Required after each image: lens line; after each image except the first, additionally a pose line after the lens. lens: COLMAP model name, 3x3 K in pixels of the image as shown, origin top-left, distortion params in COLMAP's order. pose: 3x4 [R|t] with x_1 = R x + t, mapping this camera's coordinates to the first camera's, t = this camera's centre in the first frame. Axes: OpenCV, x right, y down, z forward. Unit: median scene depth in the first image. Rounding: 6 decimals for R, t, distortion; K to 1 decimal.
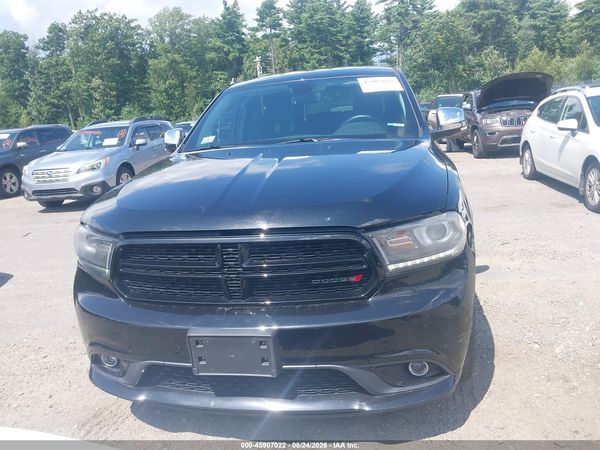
lens RADIAL K [[480.4, 0, 312.1], [0, 480.4, 233.0], [0, 0, 1]] dist [0.001673, 0.011518]
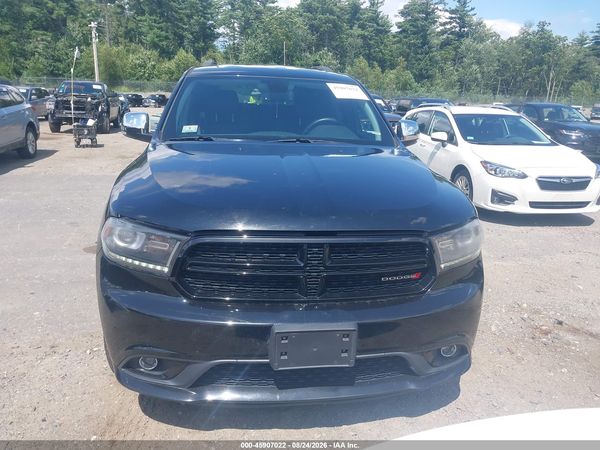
lens RADIAL K [[480.4, 0, 306.1], [0, 480.4, 229.9], [0, 0, 1]] dist [0.001673, 0.011518]
pose [[0.939751, 0.021527, 0.341180, -0.316335], [-0.028995, 0.999438, 0.016804, -0.014574], [-0.340627, -0.025685, 0.939848, 0.009508]]
